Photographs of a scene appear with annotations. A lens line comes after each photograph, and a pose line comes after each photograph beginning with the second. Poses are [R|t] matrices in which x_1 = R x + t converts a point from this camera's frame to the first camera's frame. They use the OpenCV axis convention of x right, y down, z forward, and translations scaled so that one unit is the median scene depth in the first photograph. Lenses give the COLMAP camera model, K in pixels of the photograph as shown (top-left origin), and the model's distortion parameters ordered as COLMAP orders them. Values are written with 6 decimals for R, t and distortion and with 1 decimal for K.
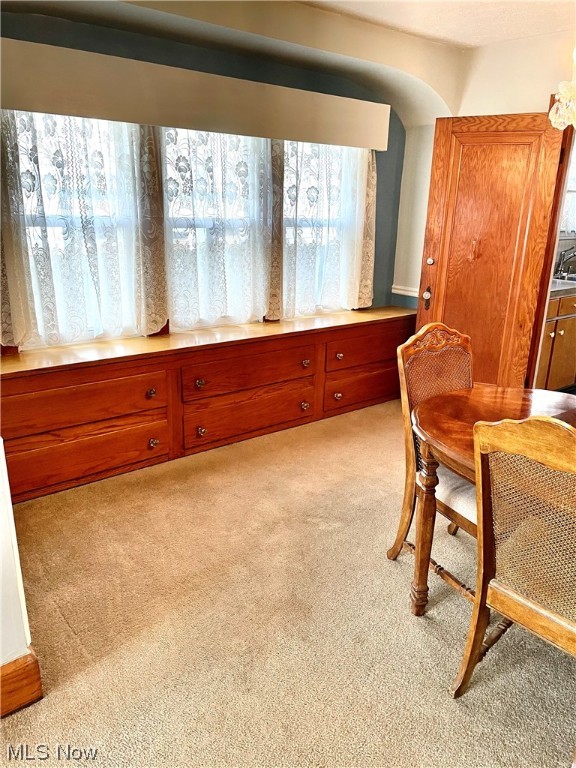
lens RADIAL K [[569.5, 0, 288.0], [0, 569.5, 384.0], [0, 0, 1]] dist [-0.000917, -0.003410]
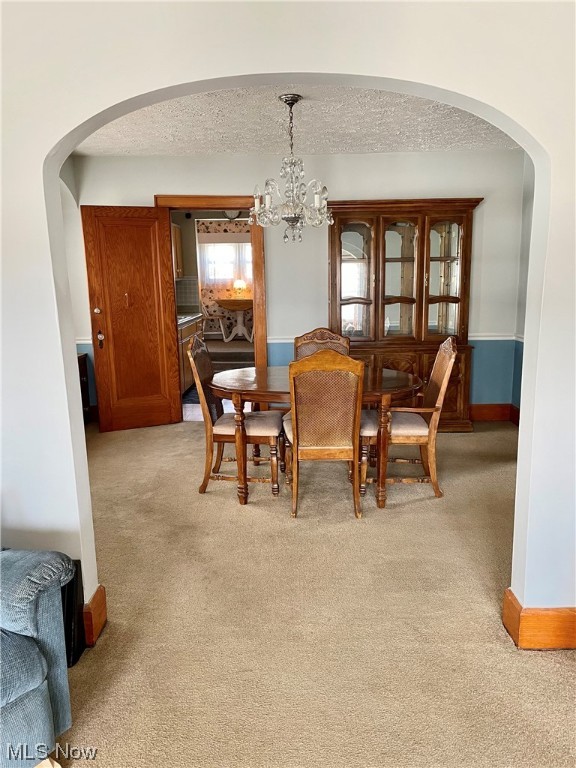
lens RADIAL K [[584.5, 0, 288.0], [0, 584.5, 384.0], [0, 0, 1]] dist [-0.003200, -0.003461]
pose [[0.633437, -0.167157, 0.755523, -0.526697], [0.250941, 0.967995, 0.003775, 0.049827], [-0.731974, 0.187200, 0.655111, -0.160116]]
